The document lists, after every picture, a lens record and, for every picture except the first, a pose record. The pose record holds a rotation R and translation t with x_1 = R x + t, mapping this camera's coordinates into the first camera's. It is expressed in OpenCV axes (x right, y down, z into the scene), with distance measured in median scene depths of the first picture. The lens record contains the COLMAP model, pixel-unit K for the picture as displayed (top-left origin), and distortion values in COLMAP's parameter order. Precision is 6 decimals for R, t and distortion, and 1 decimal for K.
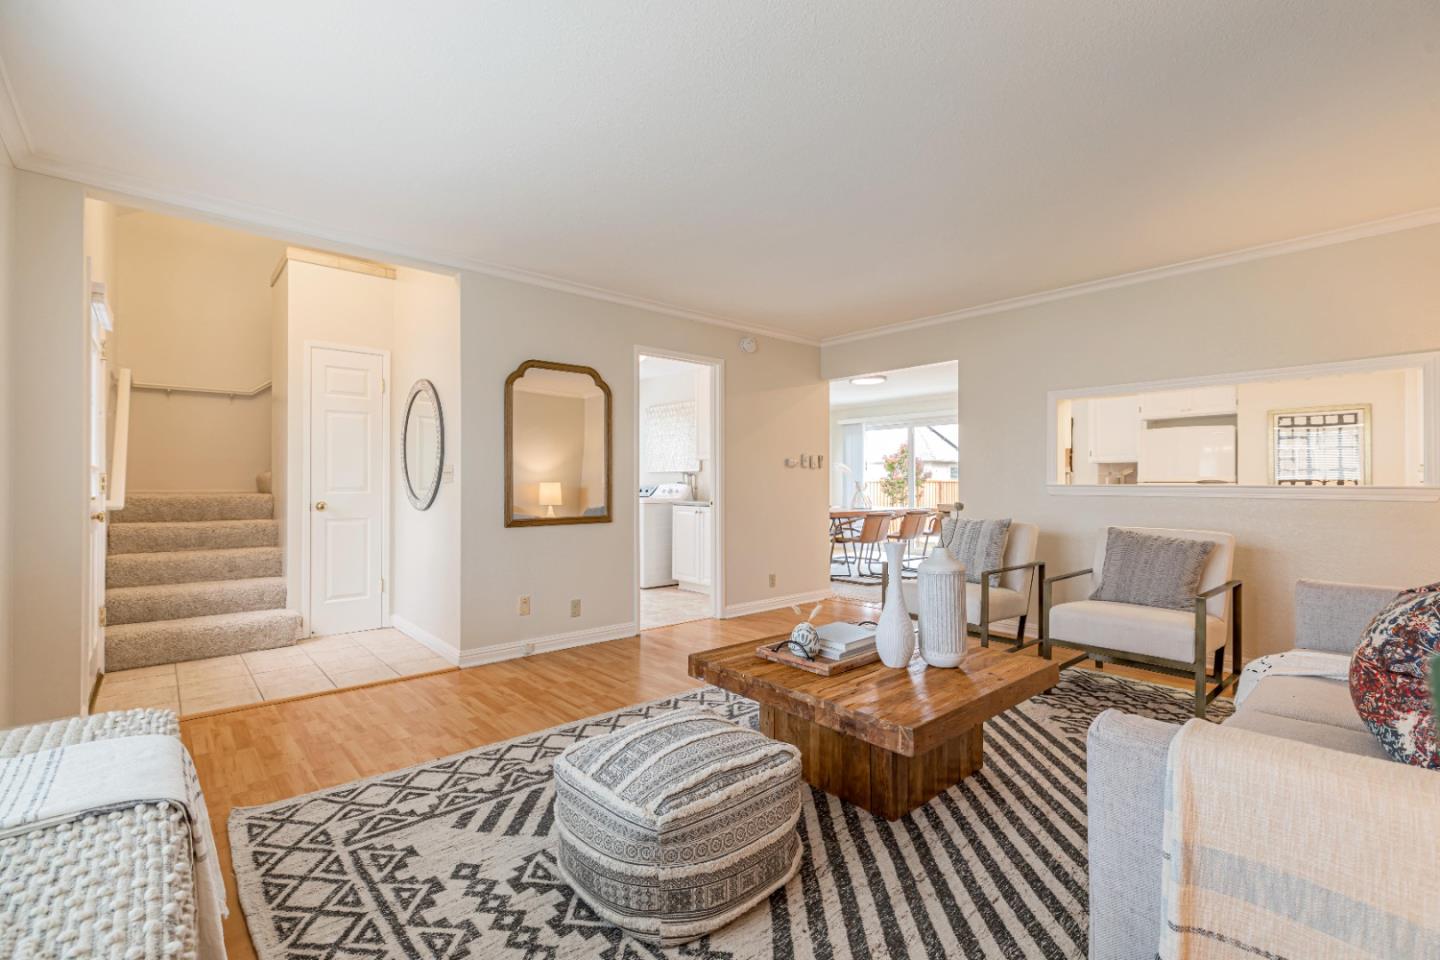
lens RADIAL K [[639.7, 0, 725.4], [0, 639.7, 485.4], [0, 0, 1]] dist [0.003524, 0.000206]
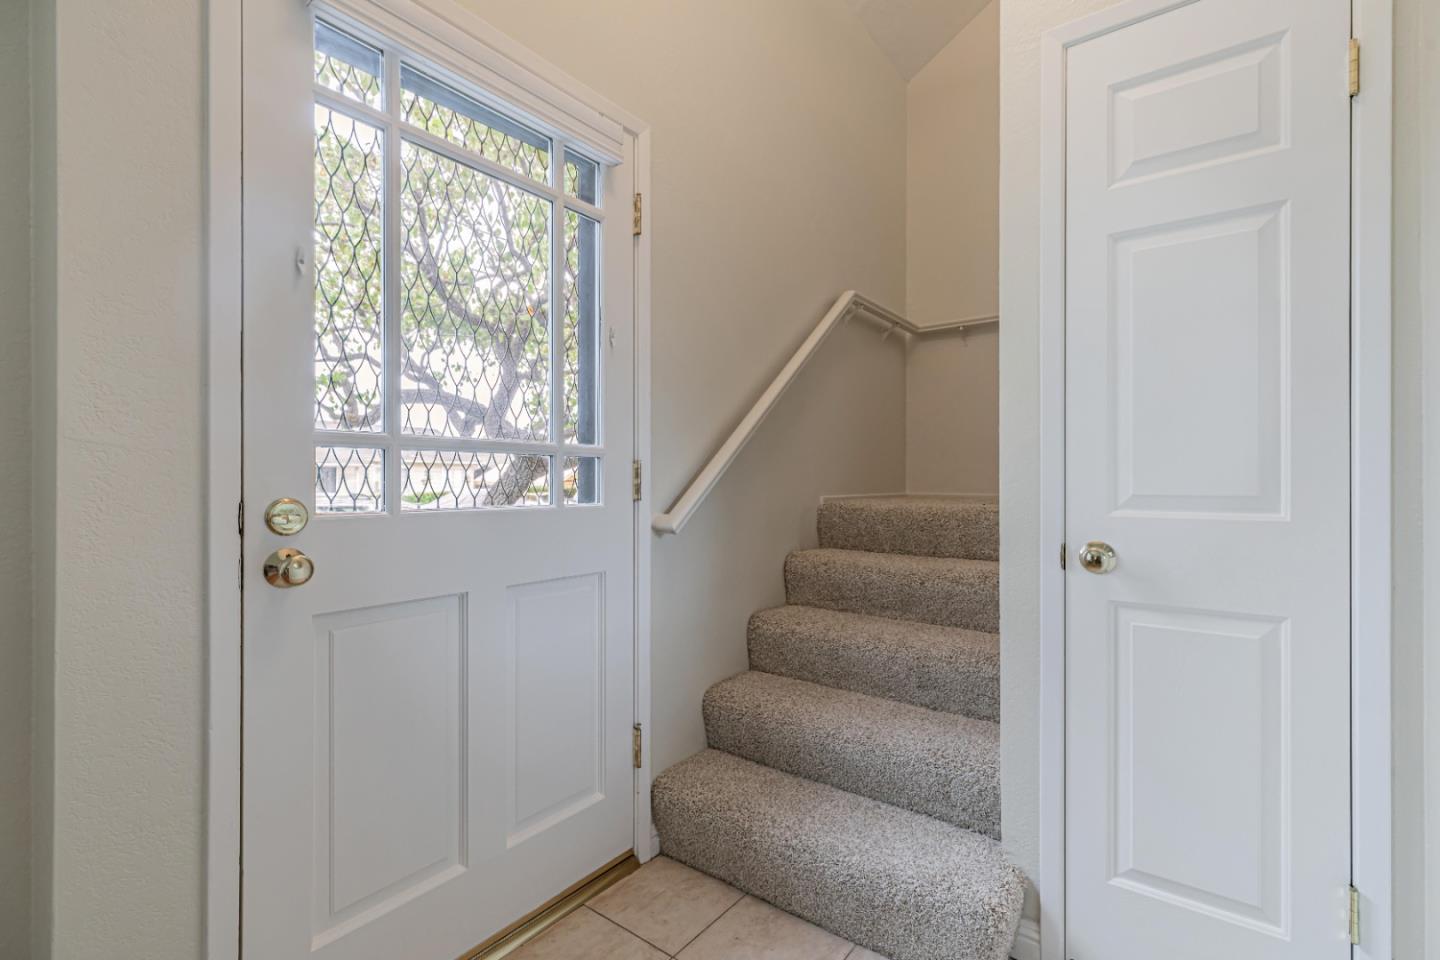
lens RADIAL K [[646.7, 0, 720.0], [0, 646.7, 480.0], [0, 0, 1]] dist [-0.000635, -0.000555]
pose [[0.194688, -0.000626, -0.980865, -0.363880], [0.000494, 1.000000, -0.000541, -0.003858], [0.980865, -0.000379, 0.194688, 0.758911]]
